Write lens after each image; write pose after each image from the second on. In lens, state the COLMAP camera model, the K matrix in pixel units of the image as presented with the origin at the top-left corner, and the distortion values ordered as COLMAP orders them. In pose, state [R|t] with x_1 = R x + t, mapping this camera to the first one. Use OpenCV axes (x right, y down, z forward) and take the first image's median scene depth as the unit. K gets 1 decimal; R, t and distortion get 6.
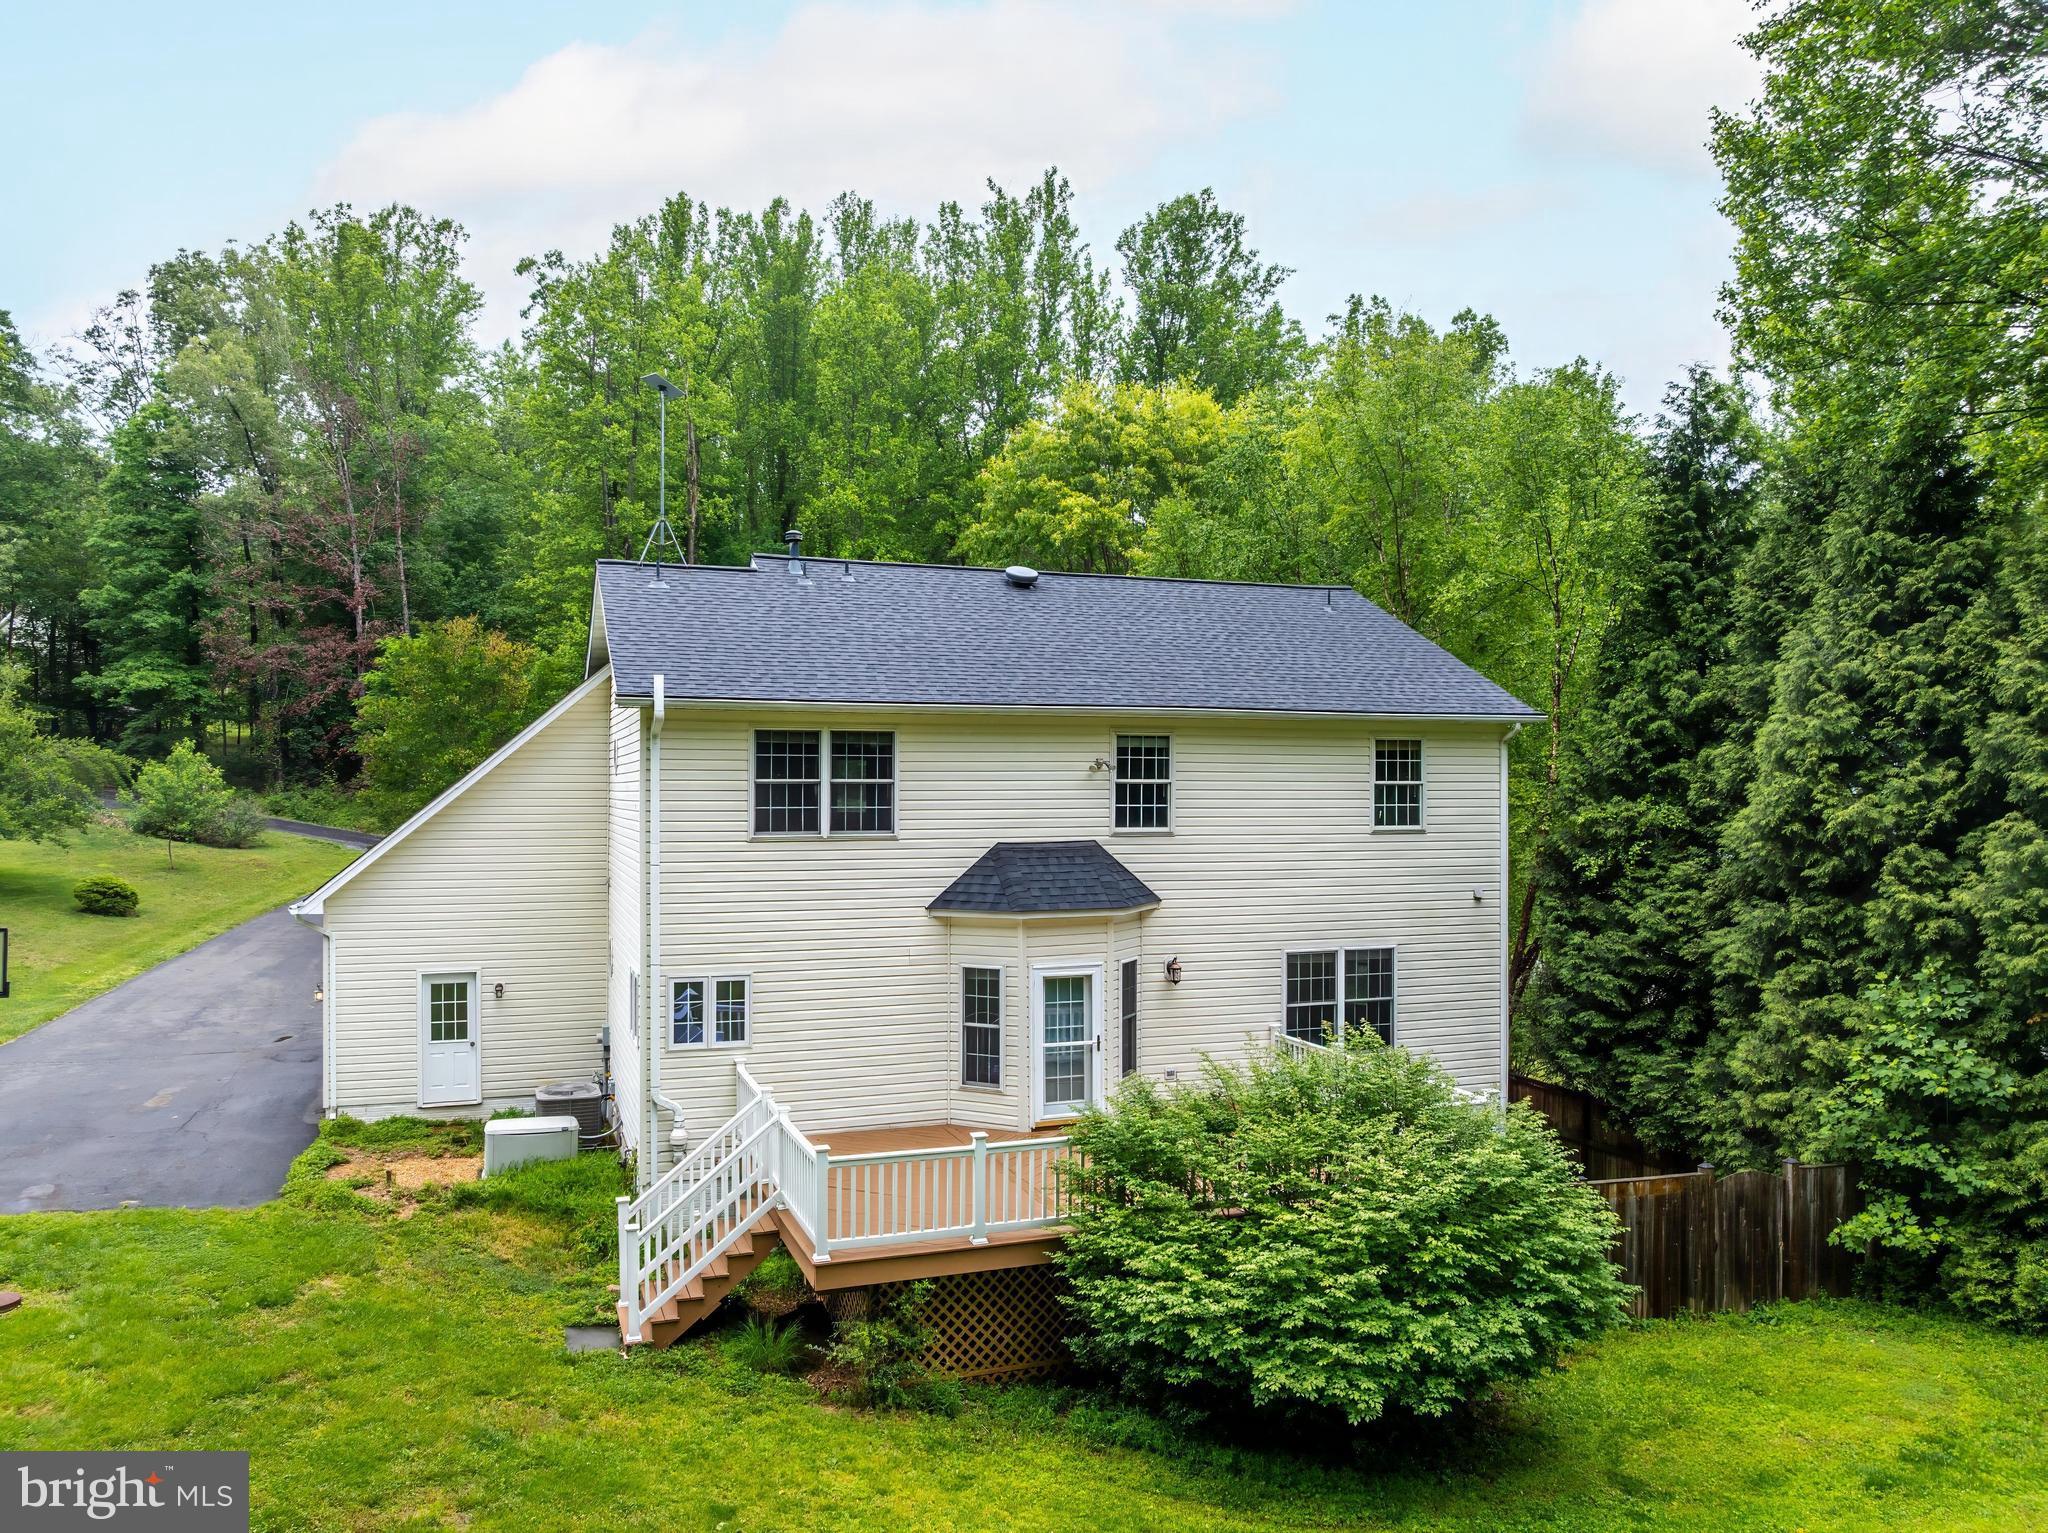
lens RADIAL K [[1441.4, 0, 1024.0], [0, 1441.4, 766.5], [0, 0, 1]] dist [-0.035977, -0.010286]
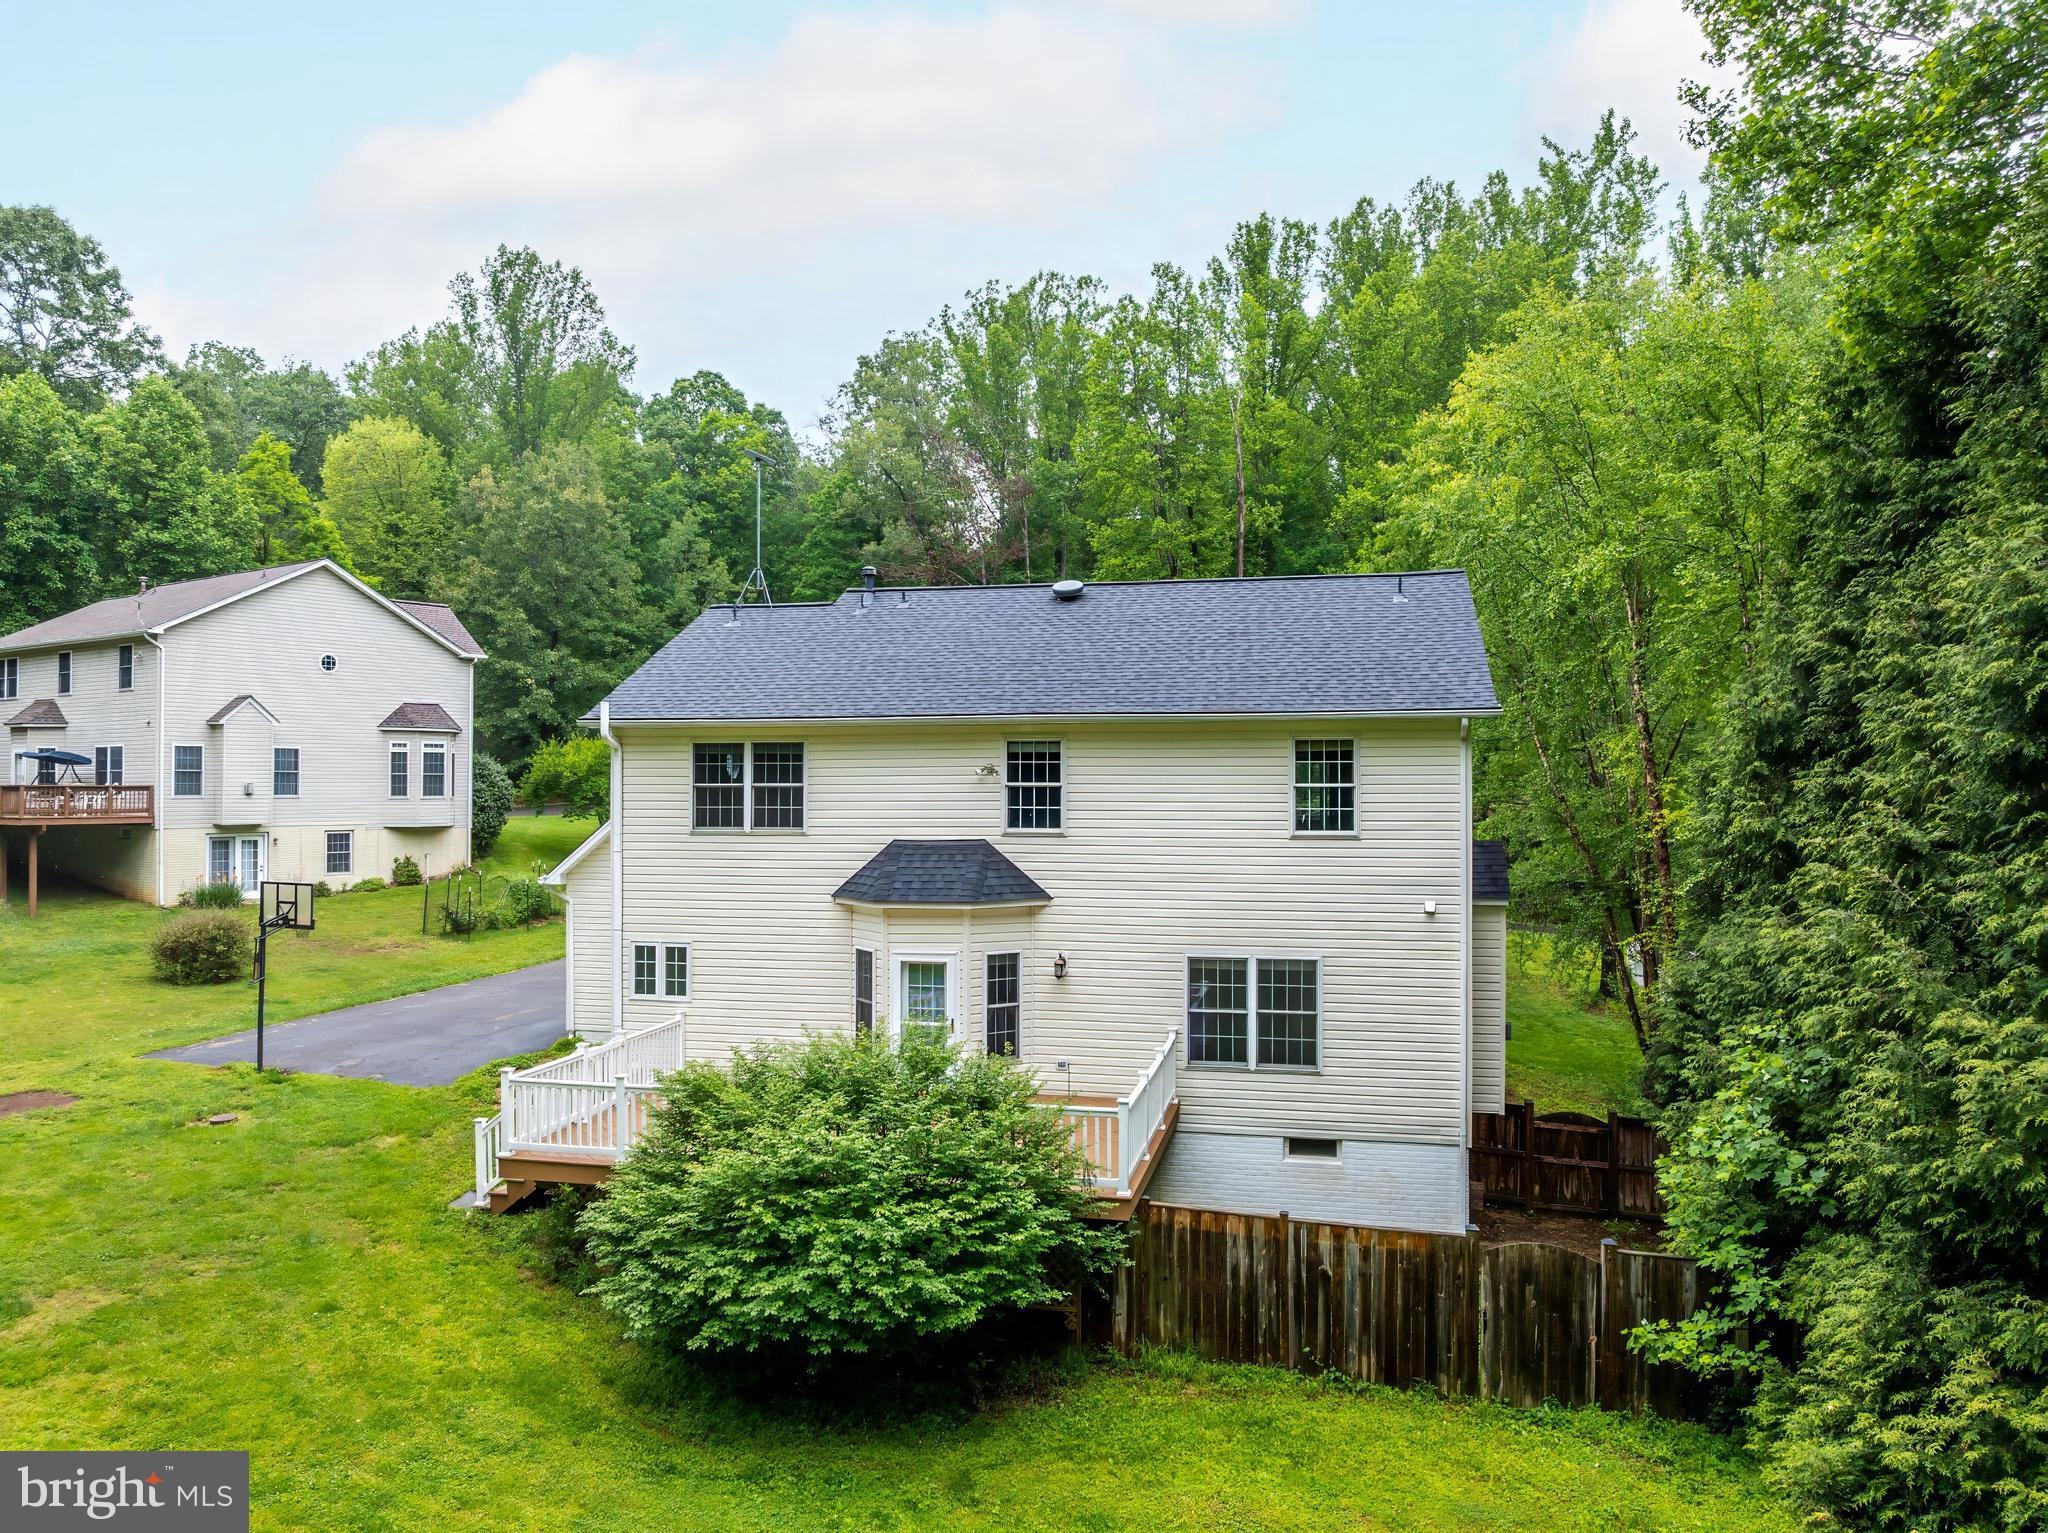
lens RADIAL K [[1441.4, 0, 1024.0], [0, 1441.4, 766.5], [0, 0, 1]] dist [-0.035977, -0.010286]
pose [[0.845574, -0.007964, -0.533798, 0.648896], [0.008829, 0.999961, -0.000933, -0.001991], [0.533785, -0.003924, 0.845611, 0.105948]]
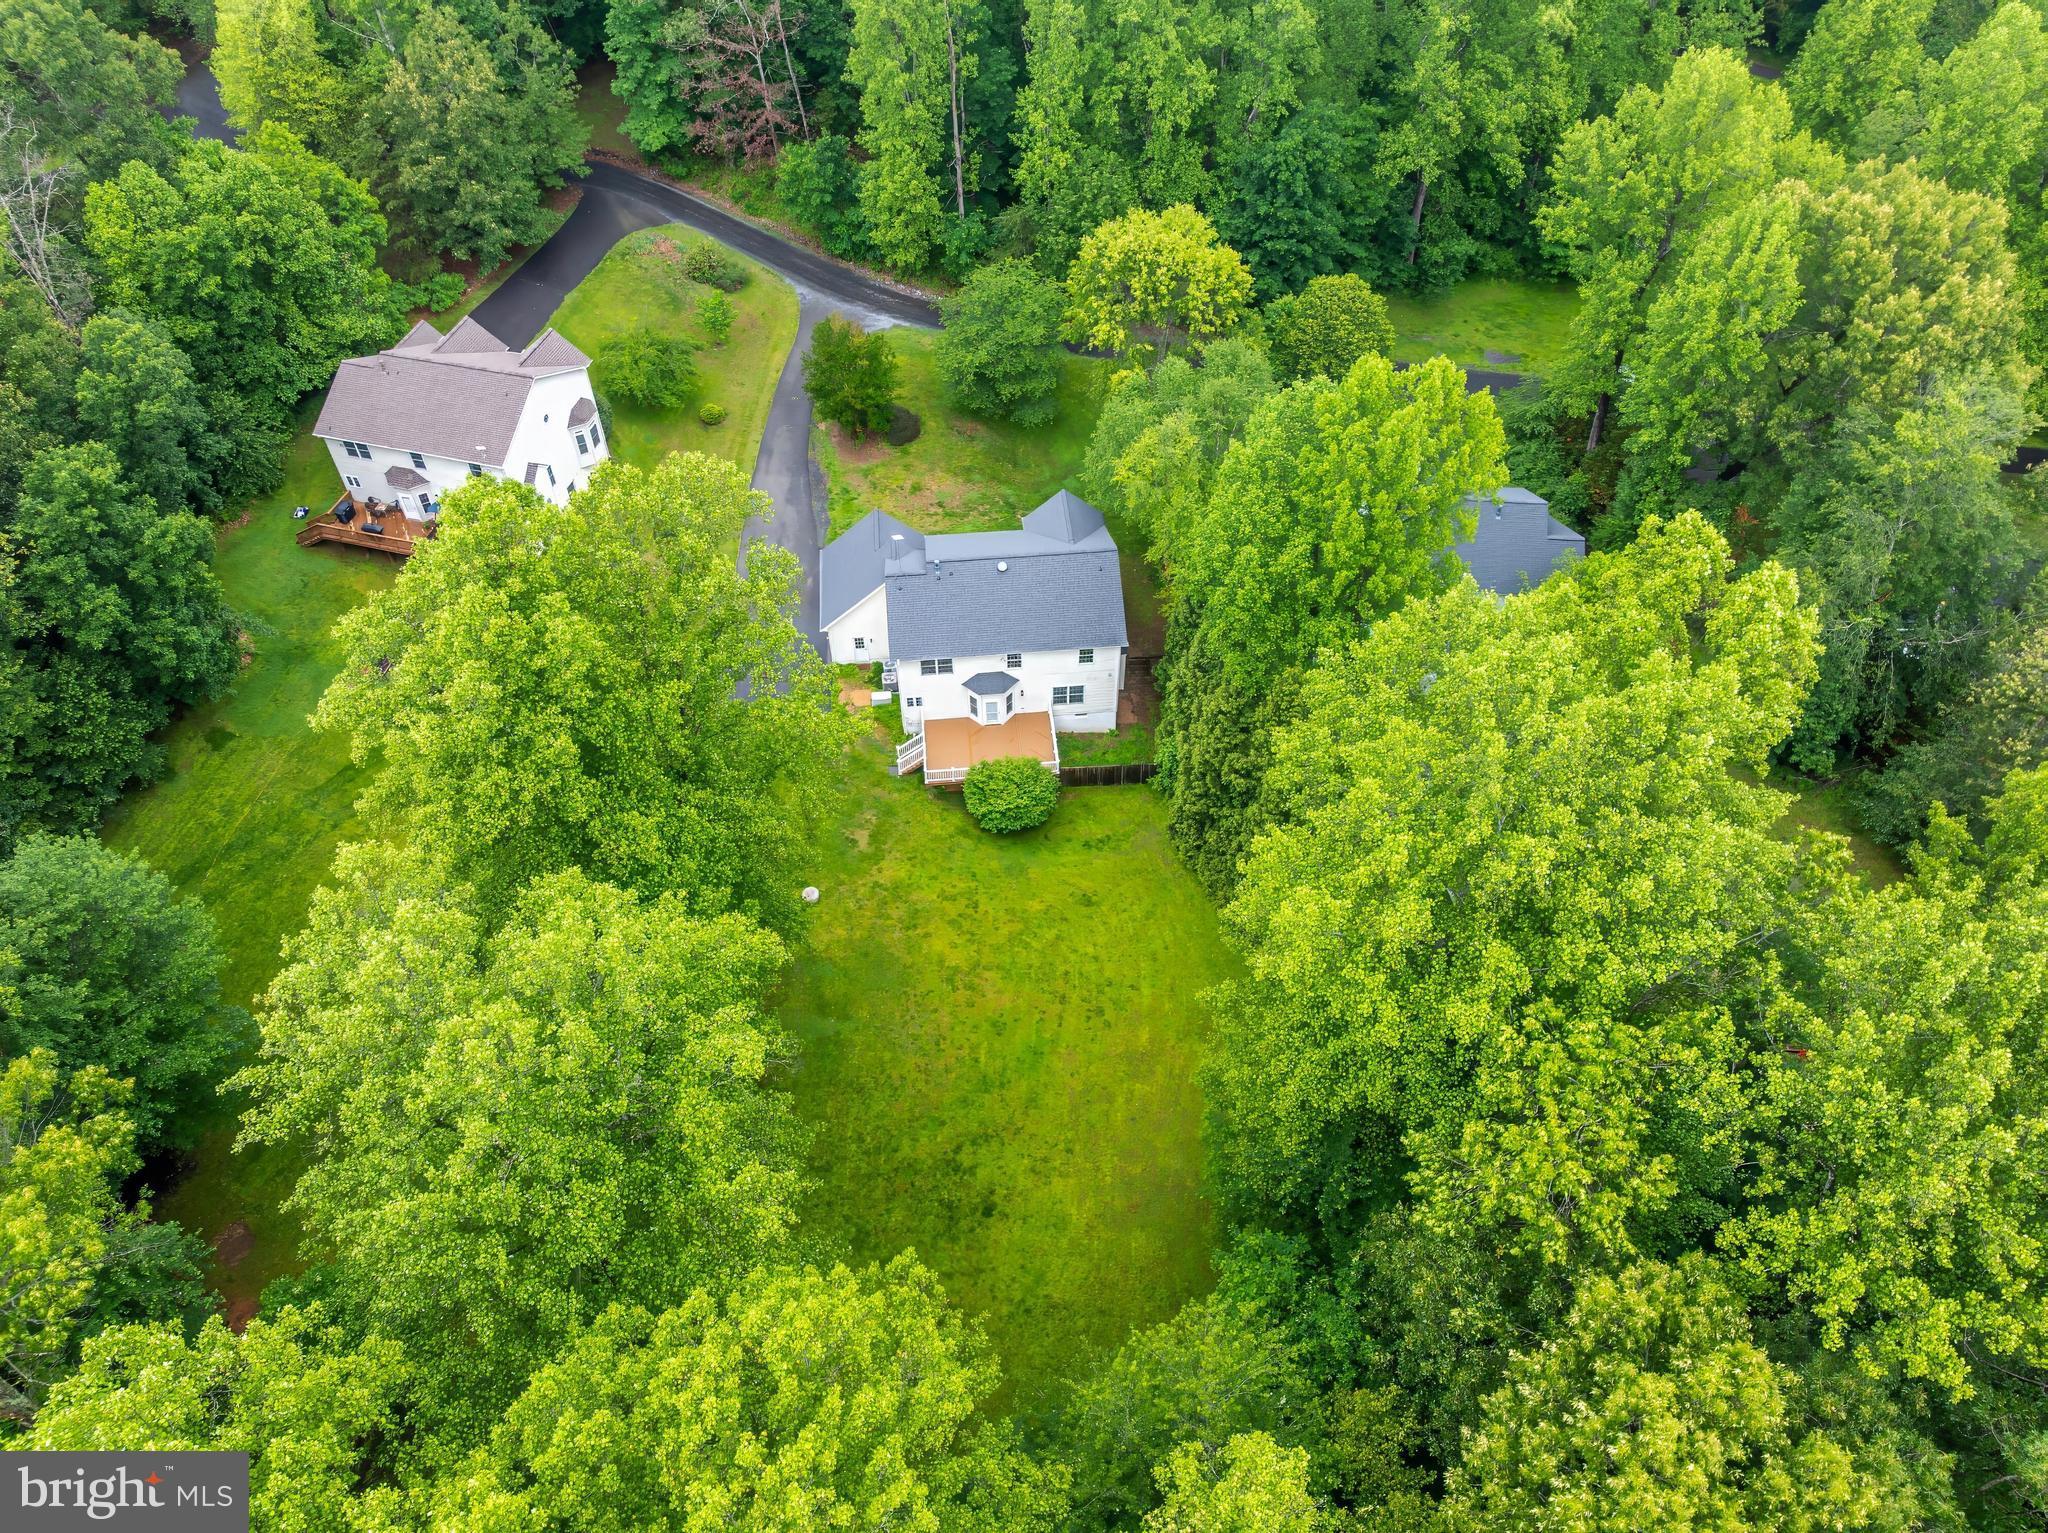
lens RADIAL K [[1441.4, 0, 1024.0], [0, 1441.4, 766.5], [0, 0, 1]] dist [-0.035977, -0.010286]
pose [[0.966039, 0.186539, -0.178809, 0.921756], [0.017544, 0.643047, 0.765626, -3.011358], [0.257802, -0.742761, 0.617935, -1.808854]]
